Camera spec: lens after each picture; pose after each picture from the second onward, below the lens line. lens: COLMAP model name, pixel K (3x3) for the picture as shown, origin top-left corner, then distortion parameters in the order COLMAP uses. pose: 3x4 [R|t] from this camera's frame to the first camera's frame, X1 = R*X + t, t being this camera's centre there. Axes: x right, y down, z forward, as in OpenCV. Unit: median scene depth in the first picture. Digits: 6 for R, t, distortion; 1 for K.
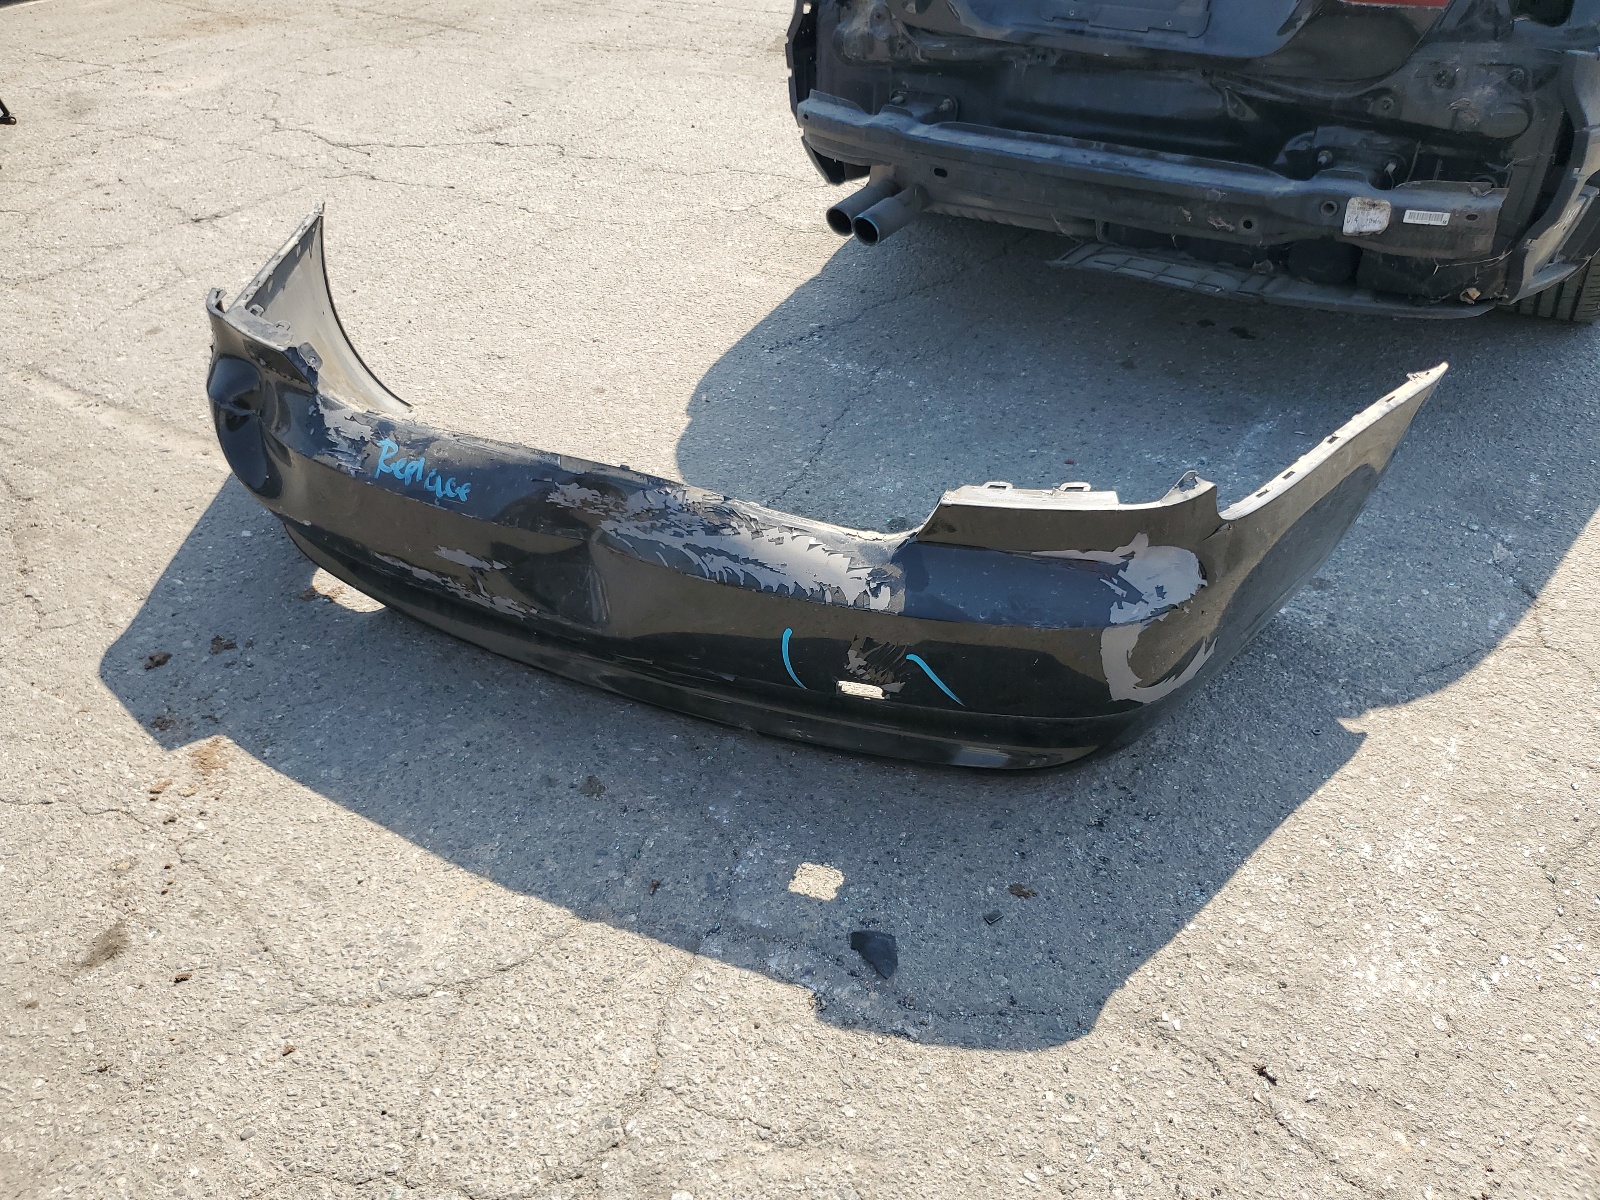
lens RADIAL K [[1273.1, 0, 800.0], [0, 1273.1, 600.0], [0, 0, 1]] dist [-0.043073, 0.080703]
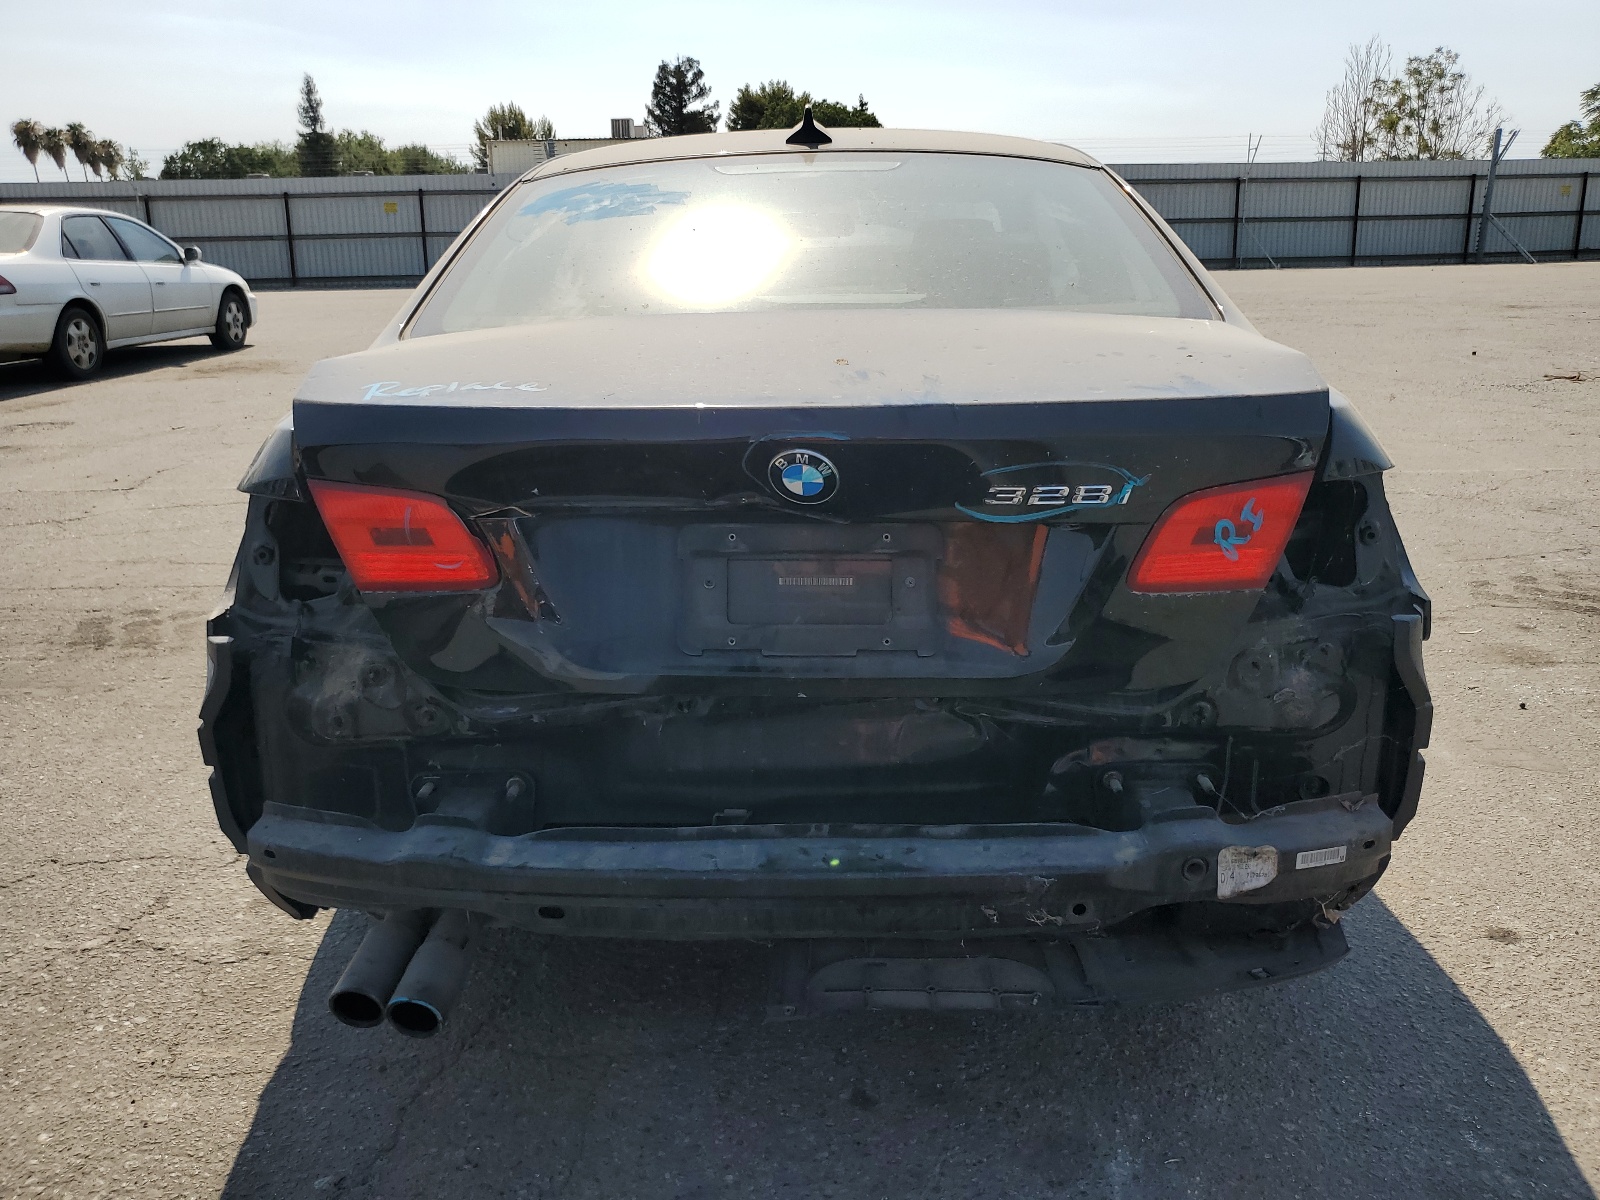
lens RADIAL K [[1273.1, 0, 800.0], [0, 1273.1, 600.0], [0, 0, 1]] dist [-0.043073, 0.080703]
pose [[0.851740, -0.134009, 0.506537, -0.069482], [0.299739, 0.917550, -0.261265, -0.295892], [-0.429761, 0.374359, 0.821682, 0.442160]]
